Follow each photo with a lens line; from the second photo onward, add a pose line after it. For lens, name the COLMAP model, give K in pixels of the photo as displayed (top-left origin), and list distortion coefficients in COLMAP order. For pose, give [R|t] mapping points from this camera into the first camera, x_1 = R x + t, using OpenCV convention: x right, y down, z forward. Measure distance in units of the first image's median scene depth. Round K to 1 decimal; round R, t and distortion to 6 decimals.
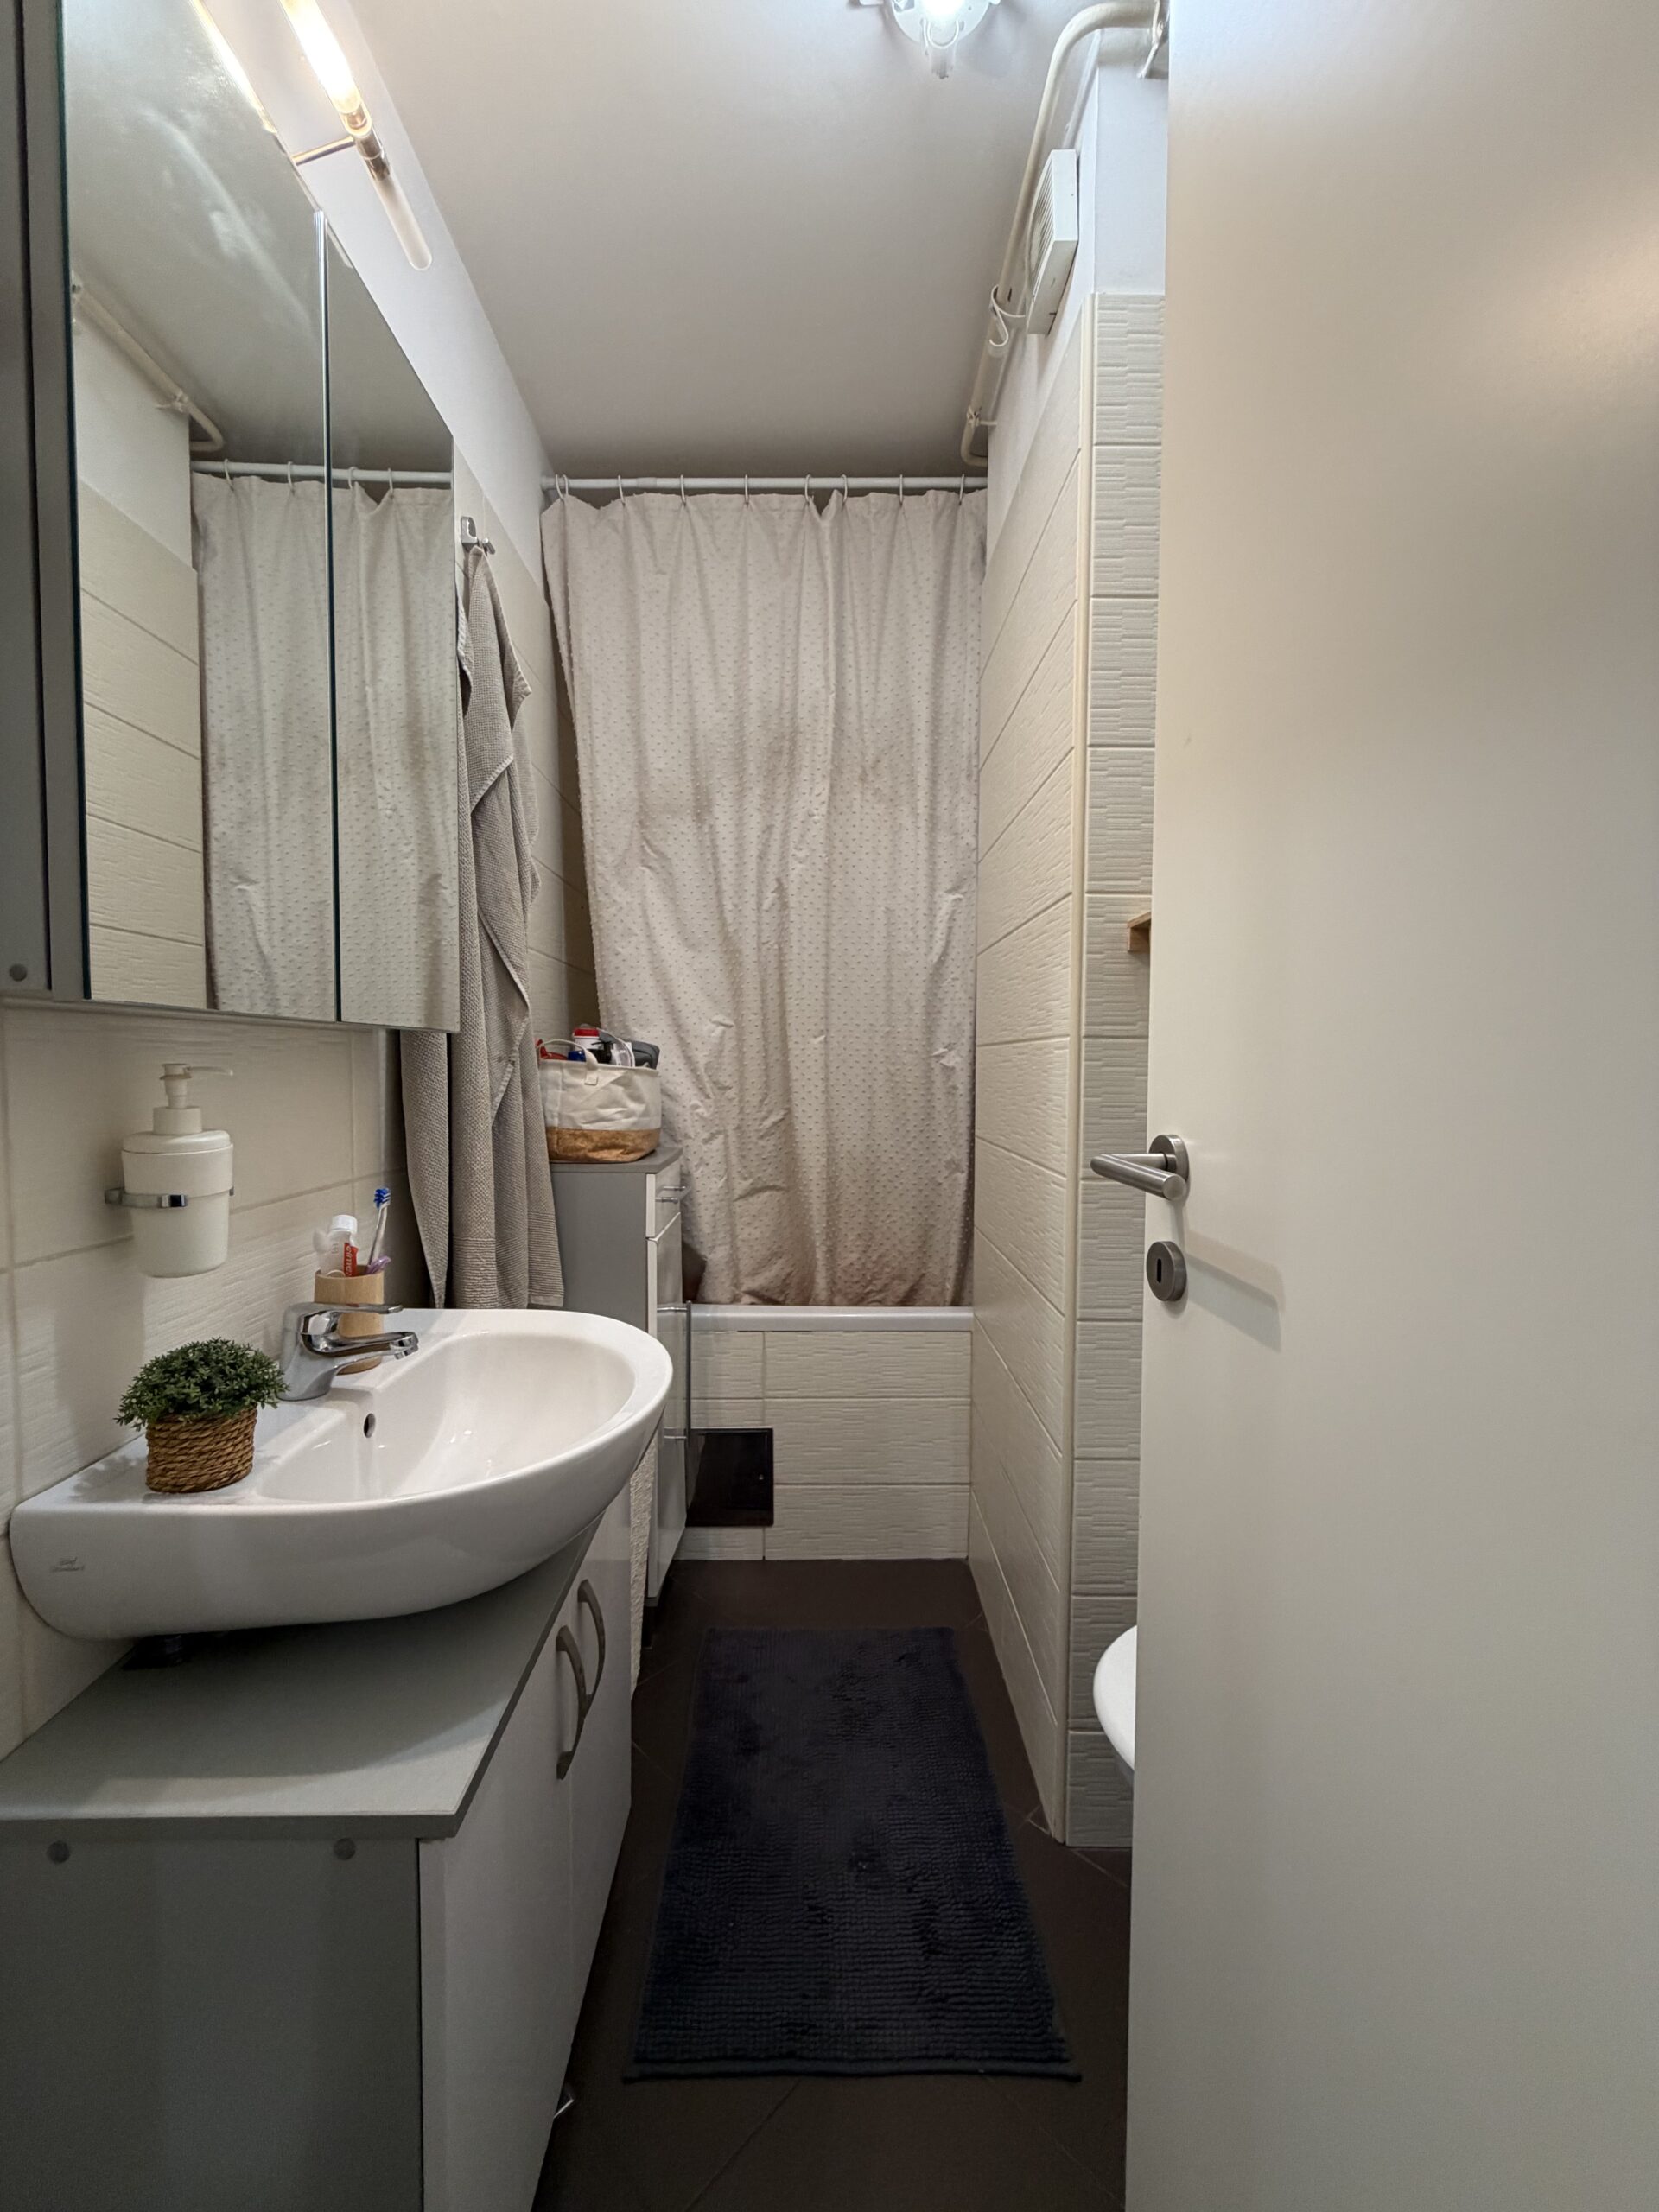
lens RADIAL K [[882.2, 0, 841.5], [0, 882.2, 1105.5], [0, 0, 1]] dist [-0.002519, 0.000222]
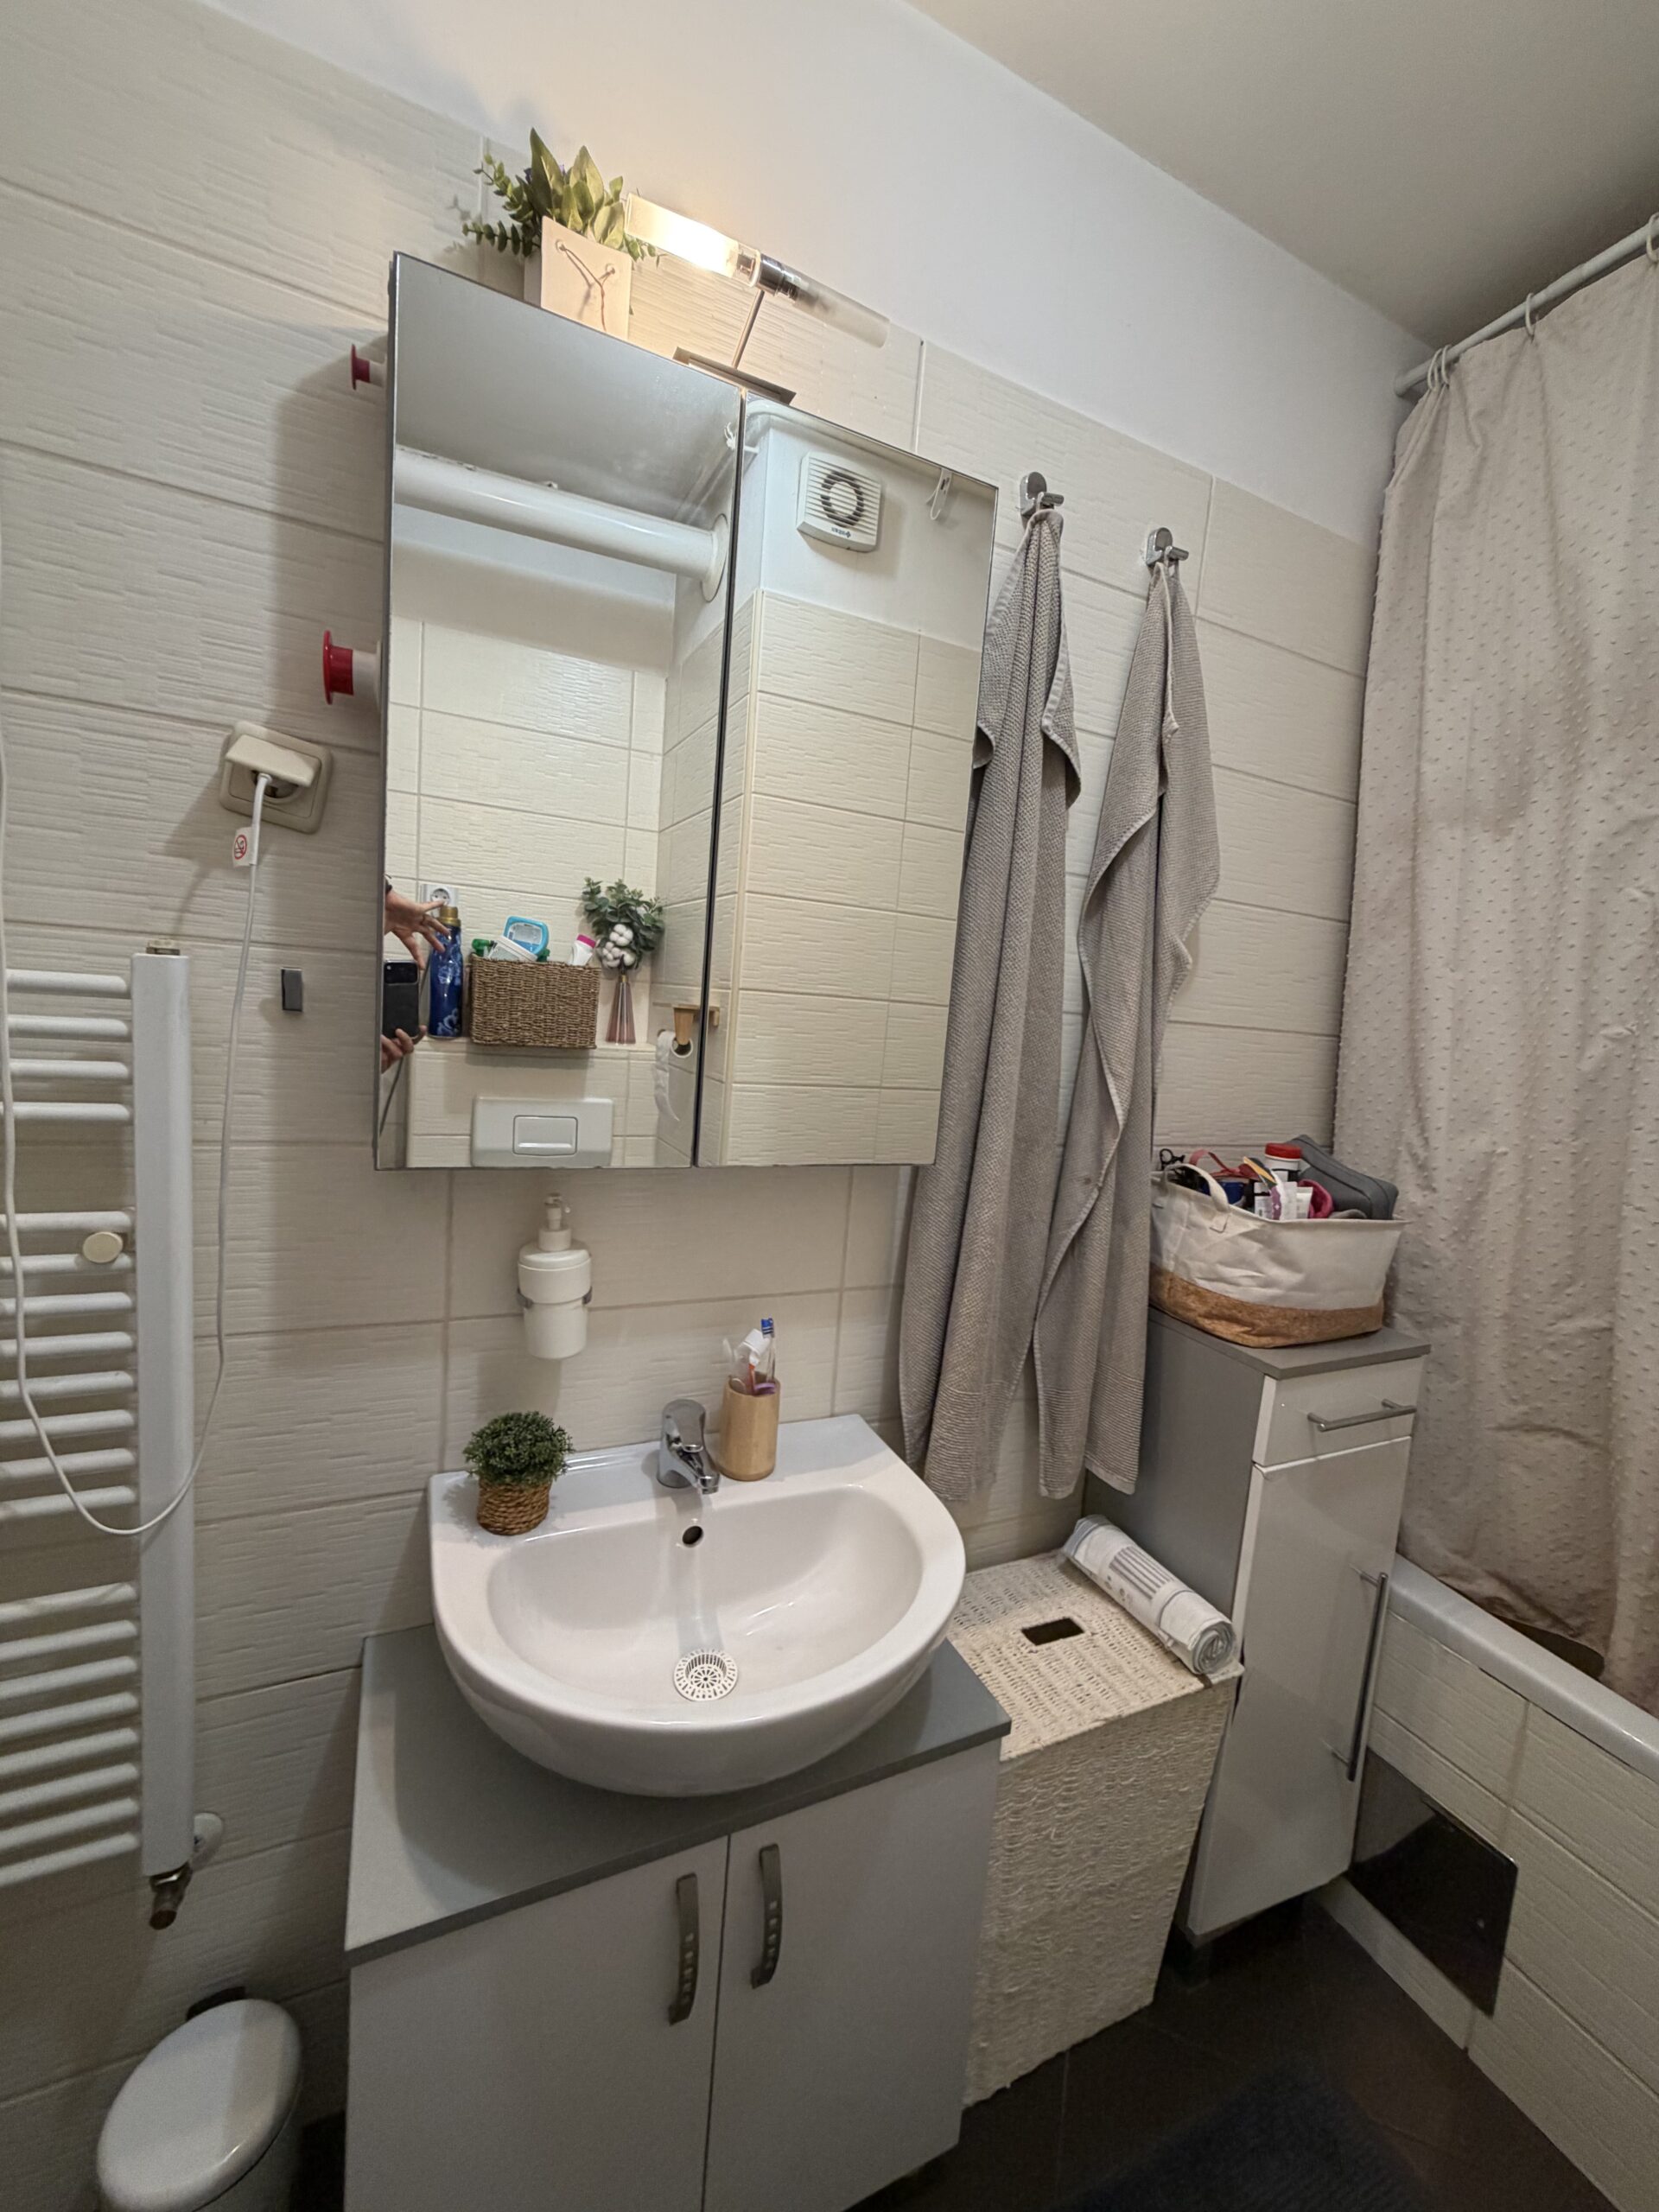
lens RADIAL K [[882.2, 0, 834.9], [0, 882.2, 1113.5], [0, 0, 1]] dist [-0.002519, 0.000222]
pose [[0.397023, 0.129566, -0.908617, 0.251880], [-0.117257, 0.989034, 0.089797, -0.150227], [0.910288, 0.070890, 0.407862, 0.393308]]
